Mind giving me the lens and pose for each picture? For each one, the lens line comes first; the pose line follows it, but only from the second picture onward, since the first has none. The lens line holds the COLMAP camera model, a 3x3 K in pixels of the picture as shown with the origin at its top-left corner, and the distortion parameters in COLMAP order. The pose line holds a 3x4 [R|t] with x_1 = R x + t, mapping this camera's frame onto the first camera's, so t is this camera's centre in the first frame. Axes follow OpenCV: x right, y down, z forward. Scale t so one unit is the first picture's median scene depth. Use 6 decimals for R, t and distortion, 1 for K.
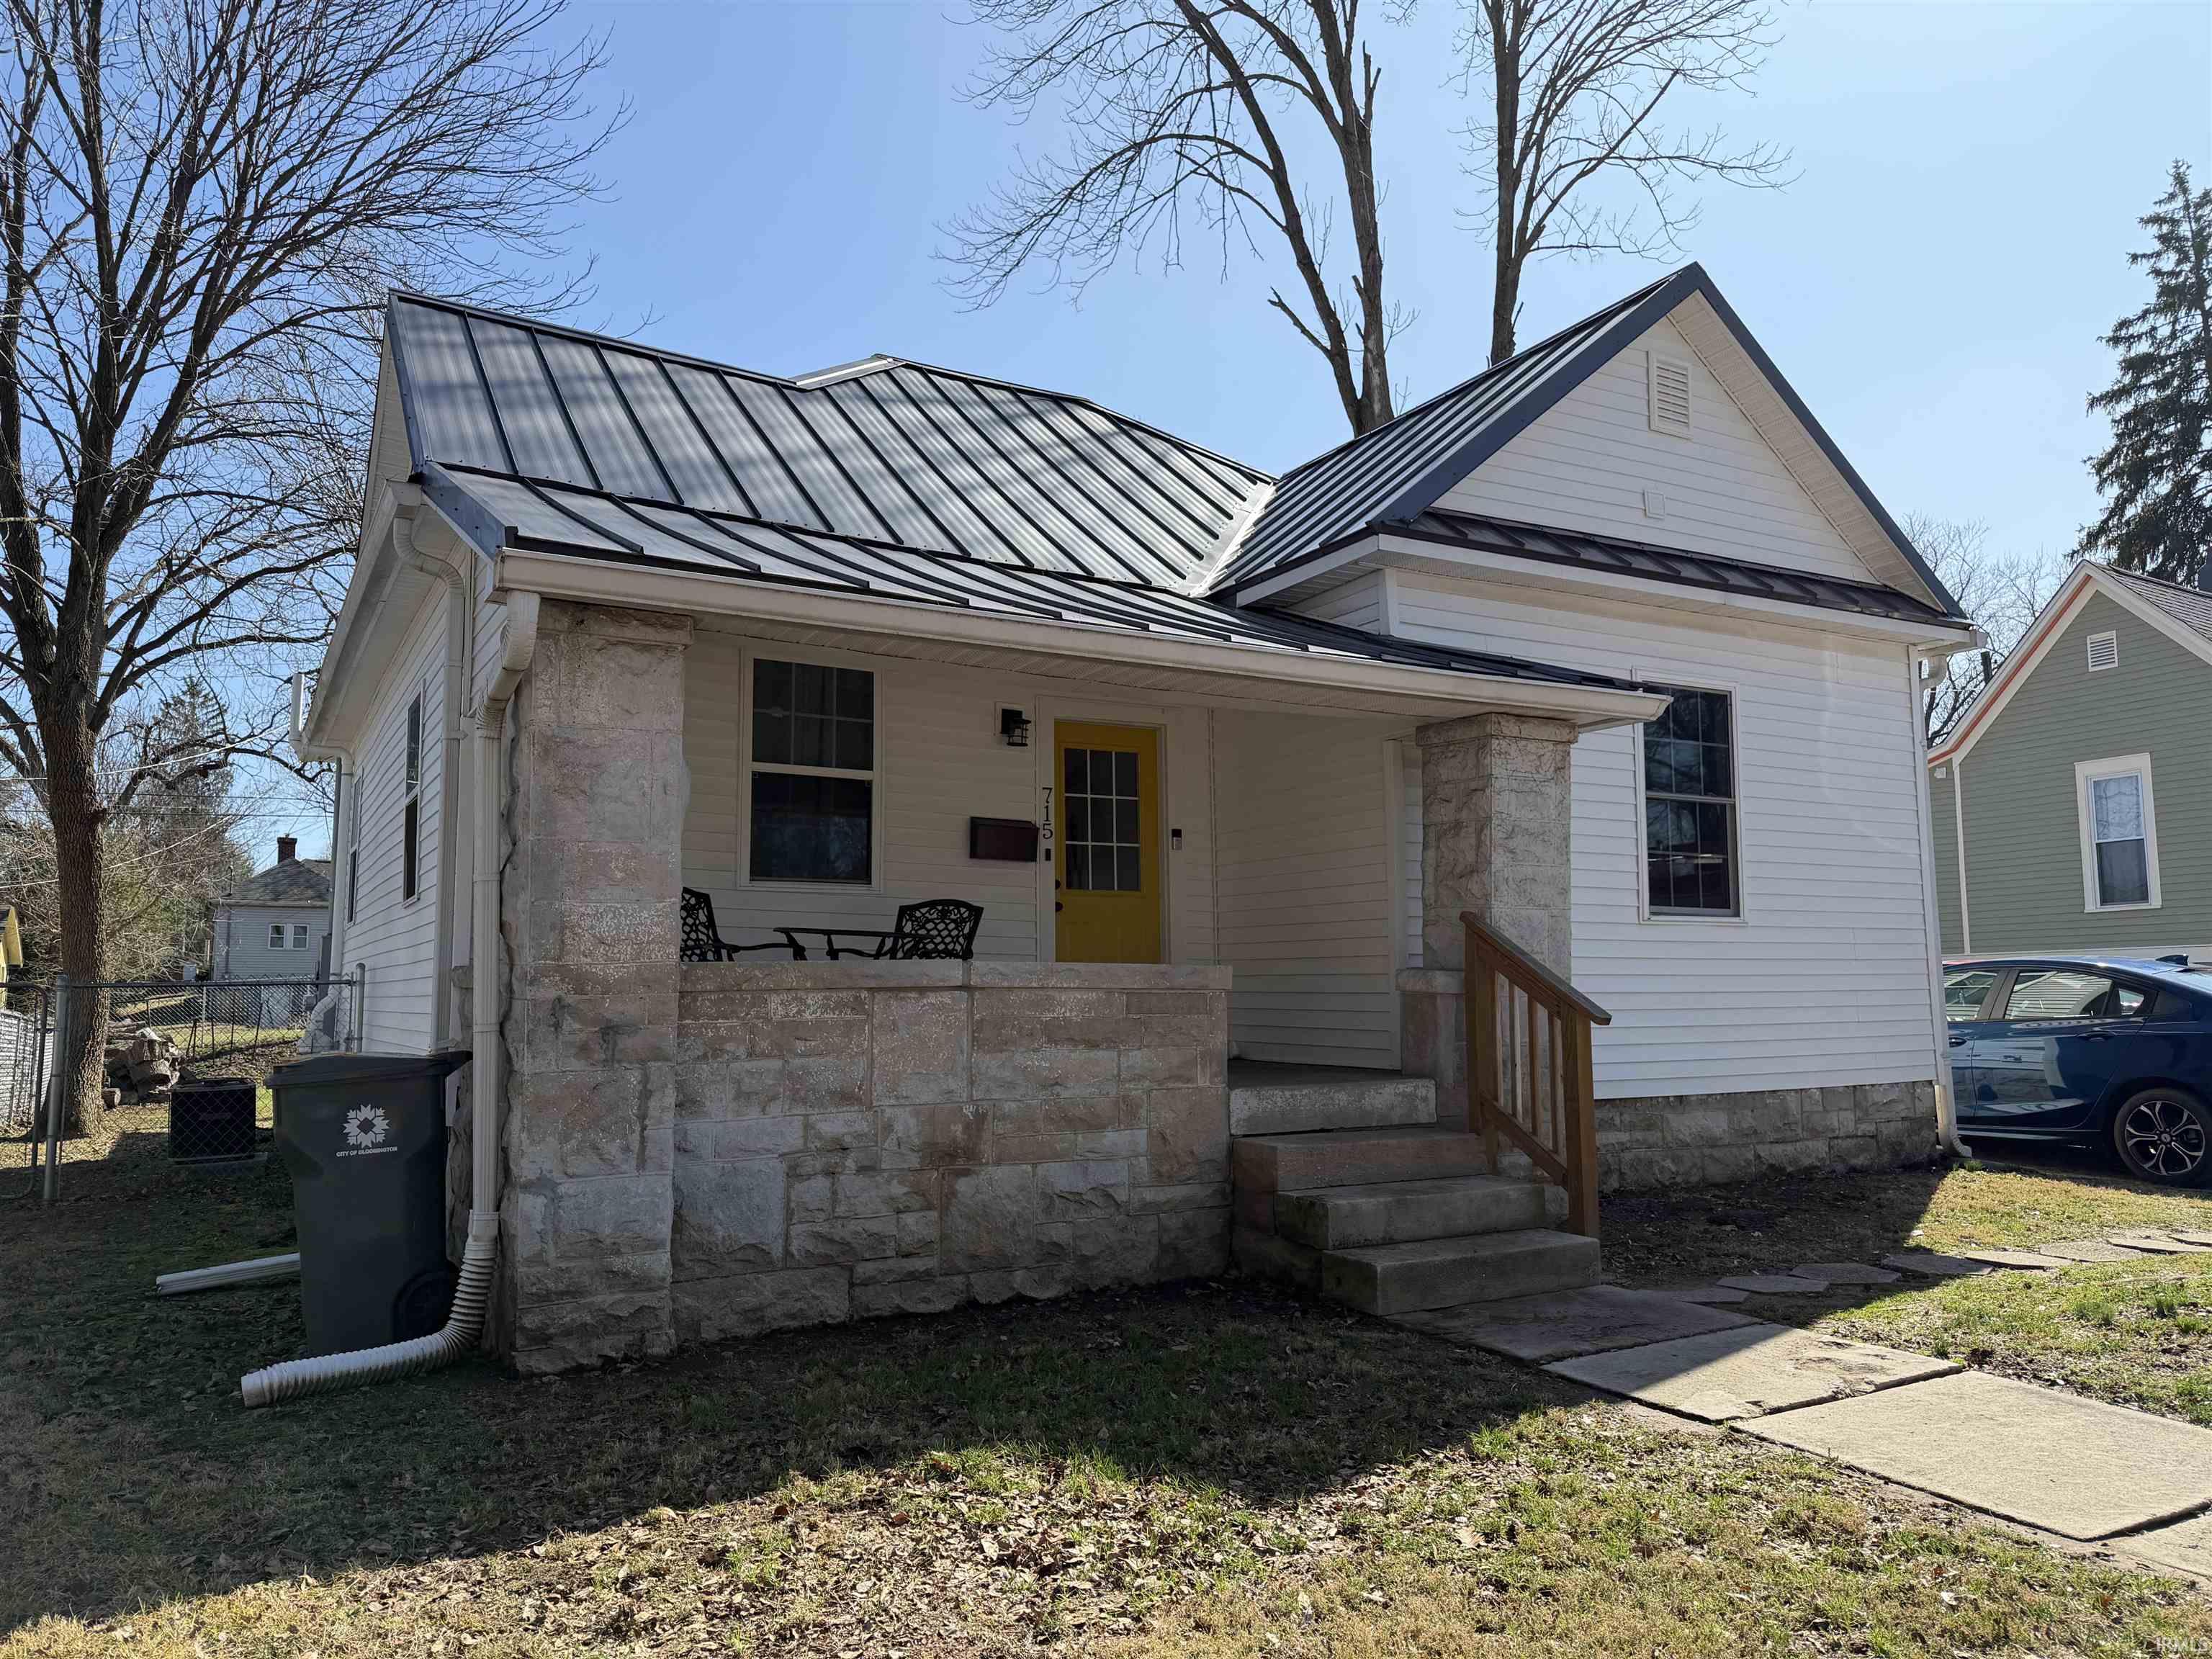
lens RADIAL K [[1536.2, 0, 1107.8], [0, 1536.2, 833.6], [0, 0, 1]] dist [0.001298, 0.000565]
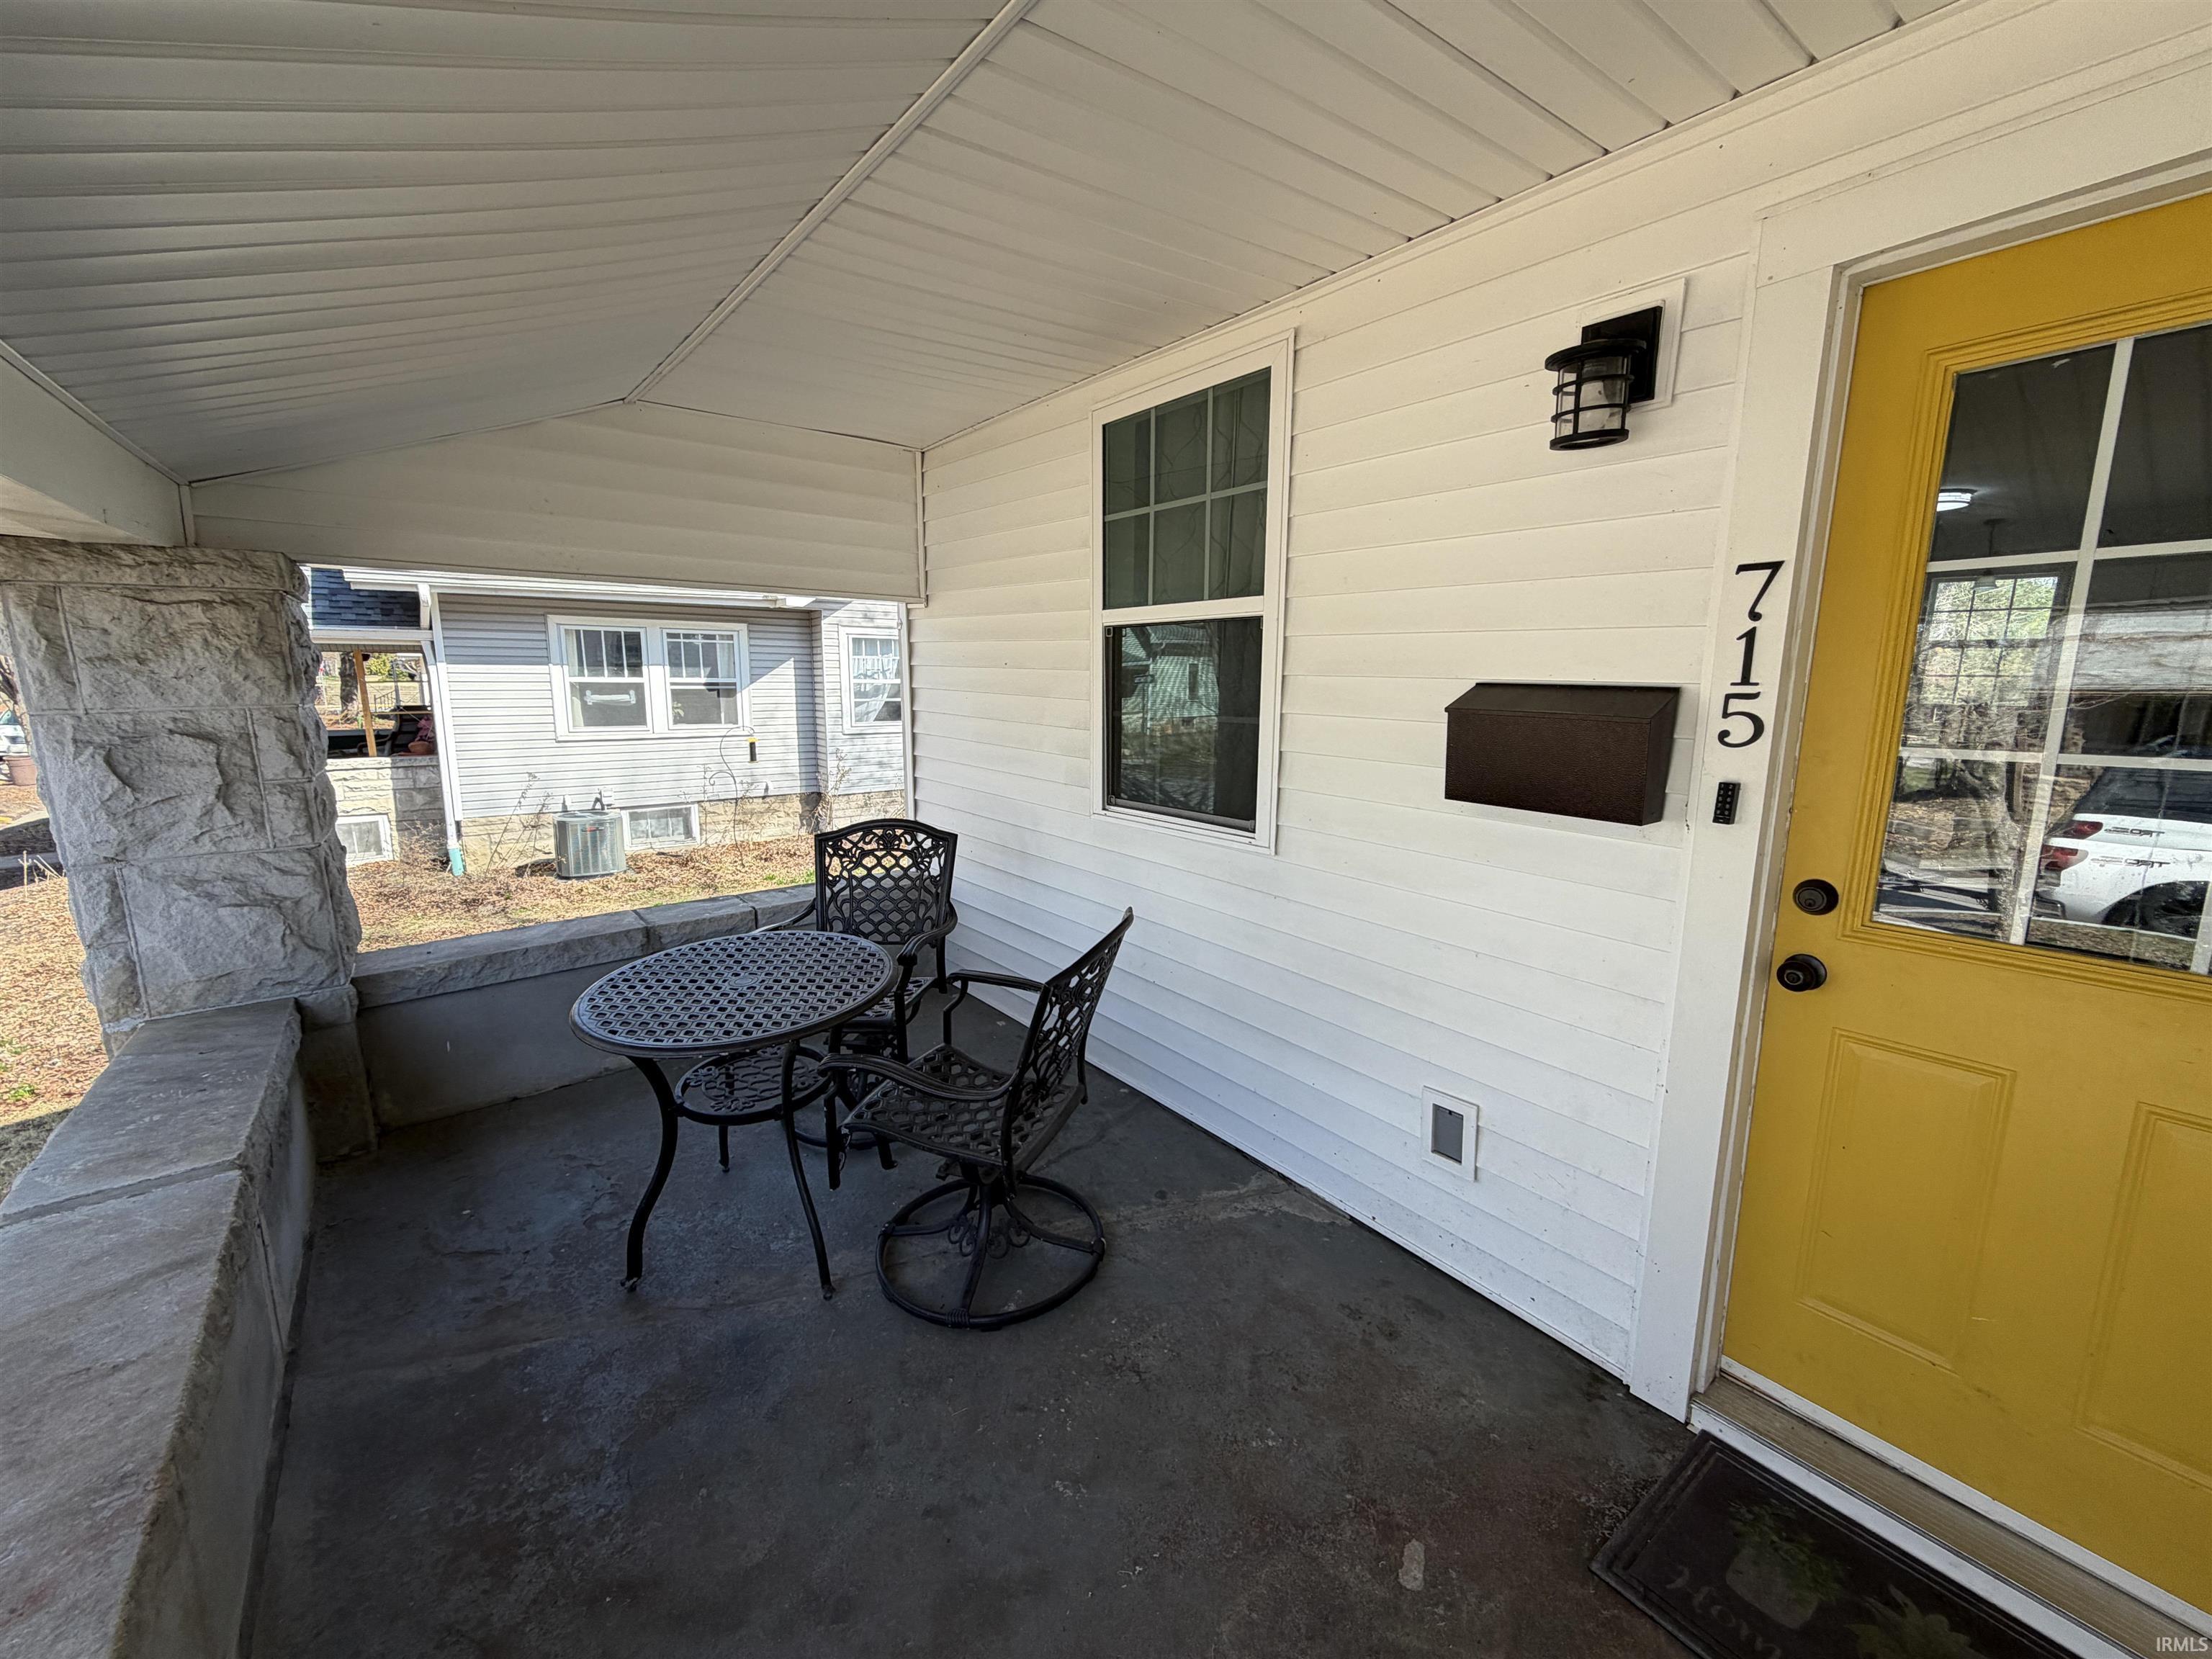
lens RADIAL K [[886.2, 0, 1094.7], [0, 886.2, 835.0], [0, 0, 1]] dist [-0.000923, -0.000055]
pose [[0.102617, 0.188396, -0.976717, 0.123662], [0.112795, 0.973364, 0.199600, -0.029597], [0.988305, -0.130651, 0.078634, 0.925133]]
